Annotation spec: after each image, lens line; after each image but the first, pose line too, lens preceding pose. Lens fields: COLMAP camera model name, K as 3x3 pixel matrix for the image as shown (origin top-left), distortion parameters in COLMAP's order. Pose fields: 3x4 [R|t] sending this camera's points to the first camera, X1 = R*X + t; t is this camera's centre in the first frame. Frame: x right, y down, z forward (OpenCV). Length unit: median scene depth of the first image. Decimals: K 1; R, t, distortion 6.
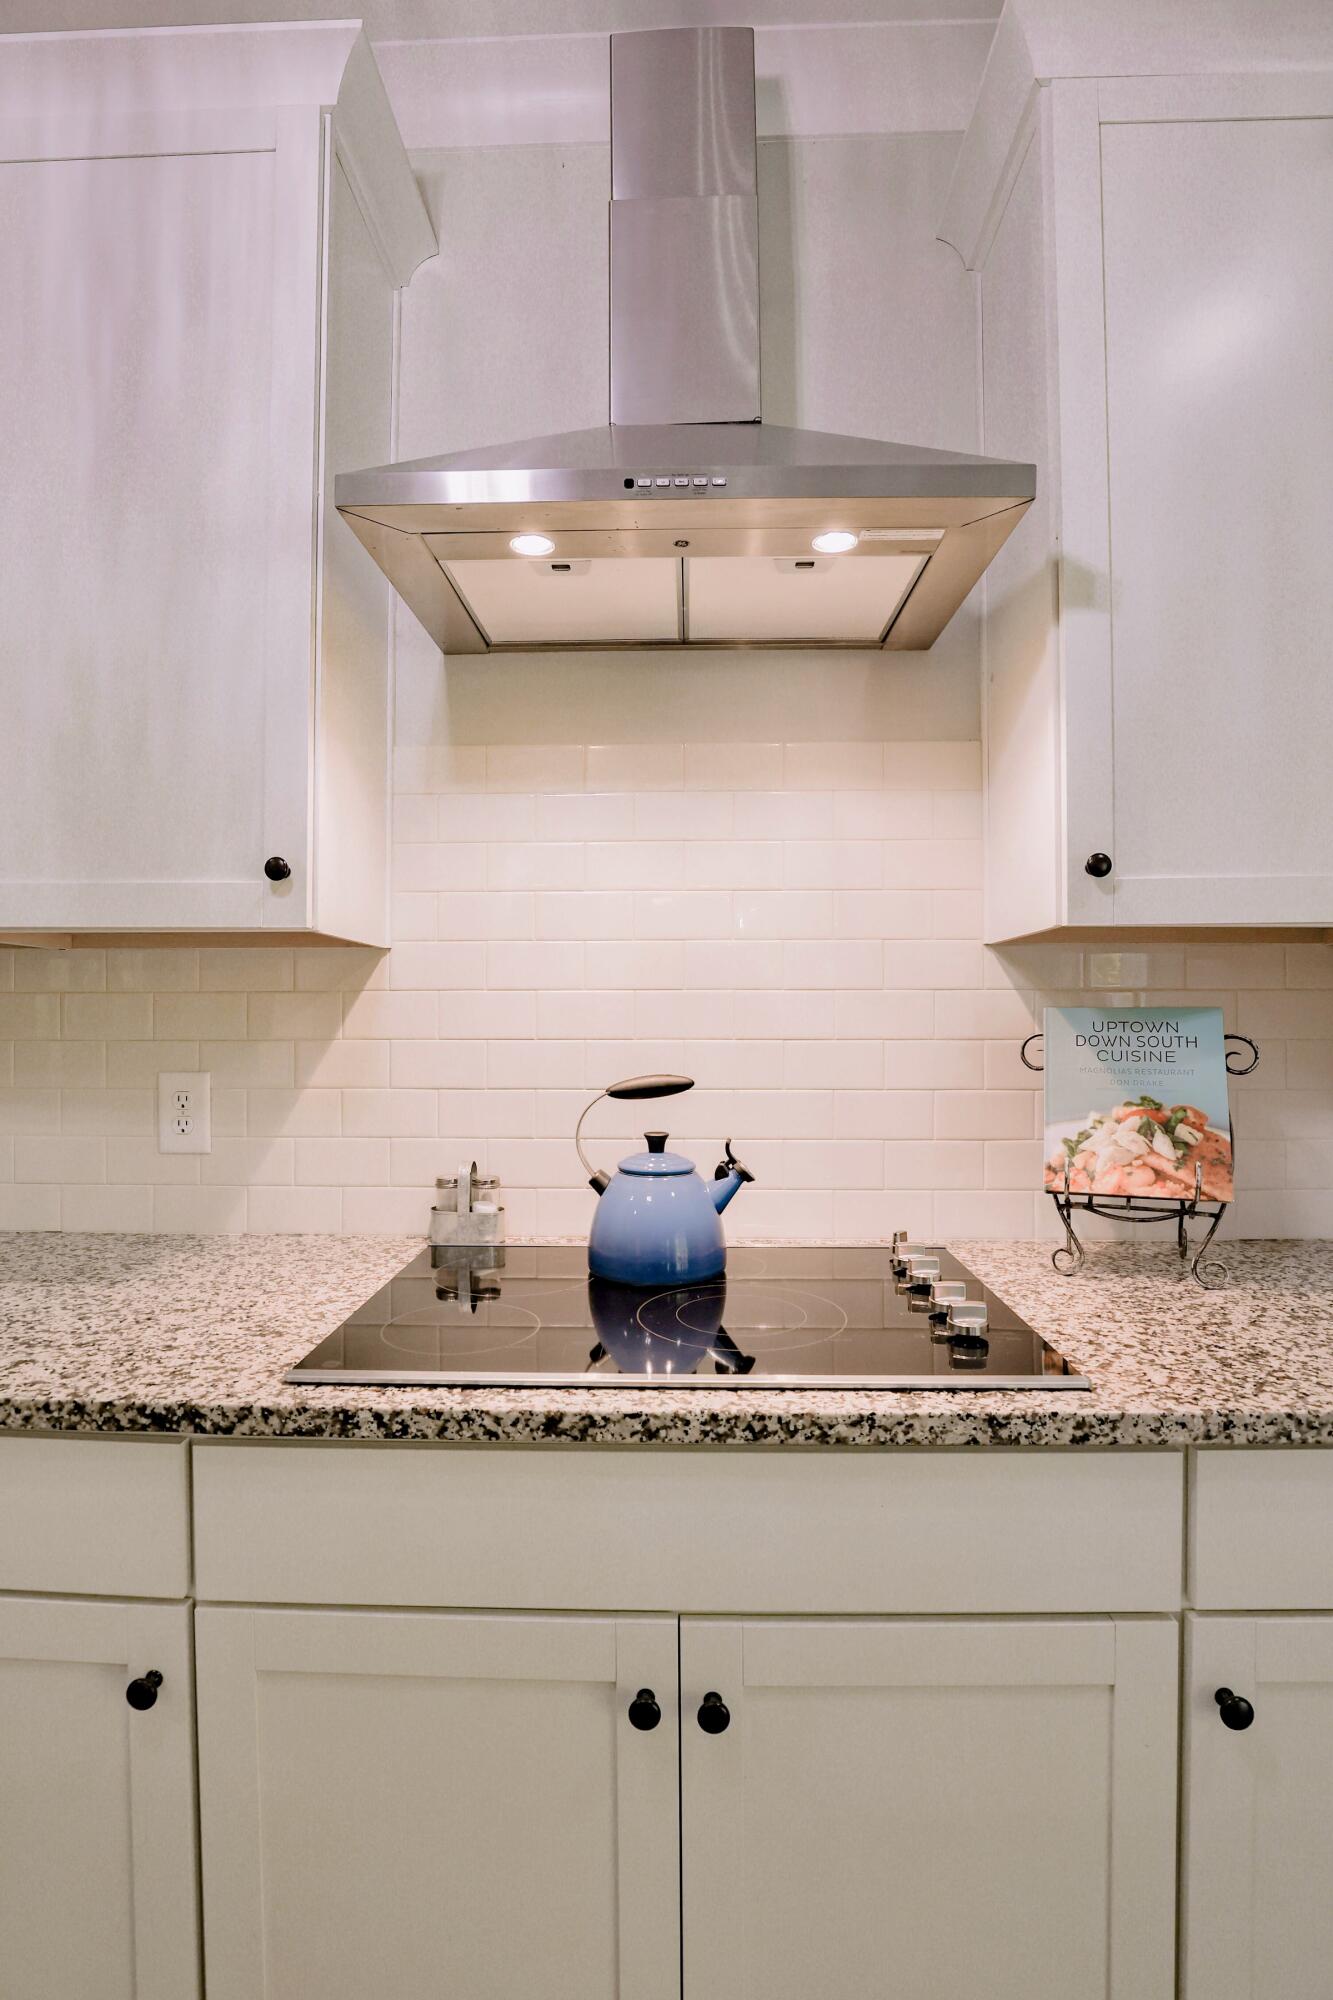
lens RADIAL K [[935.9, 0, 669.8], [0, 935.9, 997.5], [0, 0, 1]] dist [-0.027675, -0.000272]
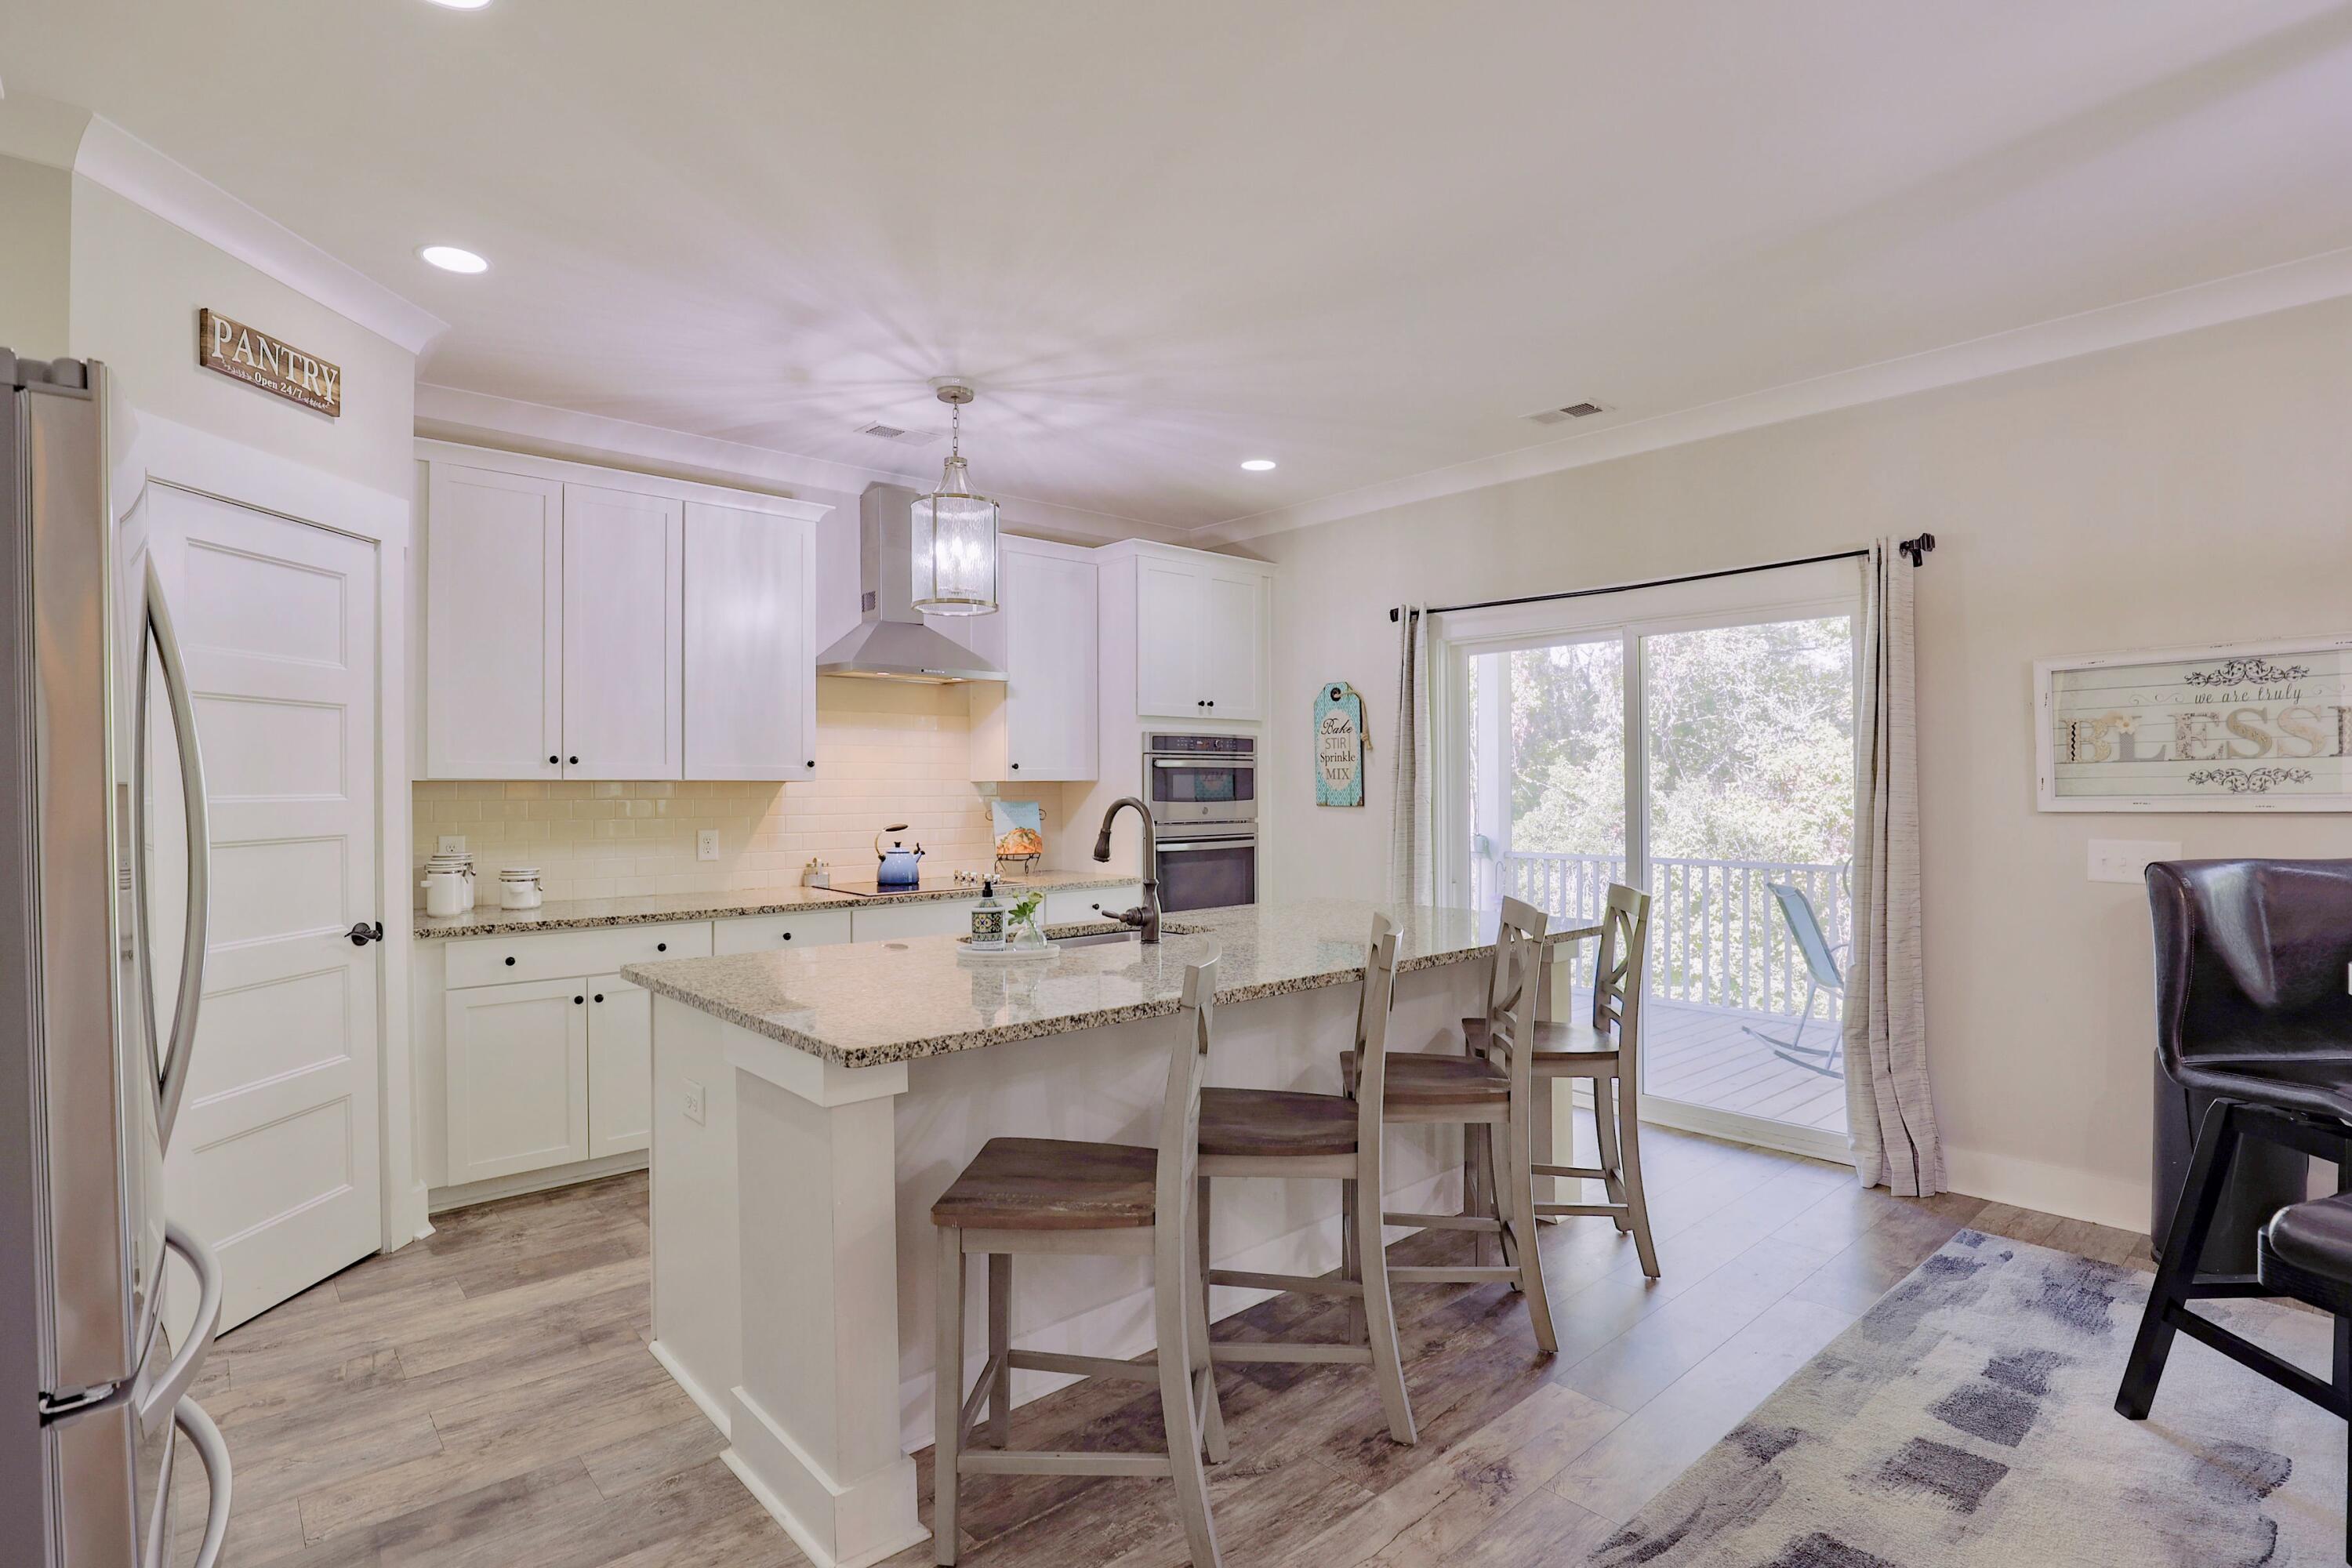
lens RADIAL K [[1100.6, 0, 1181.4], [0, 1100.6, 792.8], [0, 0, 1]] dist [-0.027675, -0.000272]
pose [[0.730748, -0.005711, 0.682623, -1.947981], [-0.003672, 0.999918, 0.012297, -0.079016], [-0.682637, -0.011493, 0.730667, -2.547338]]
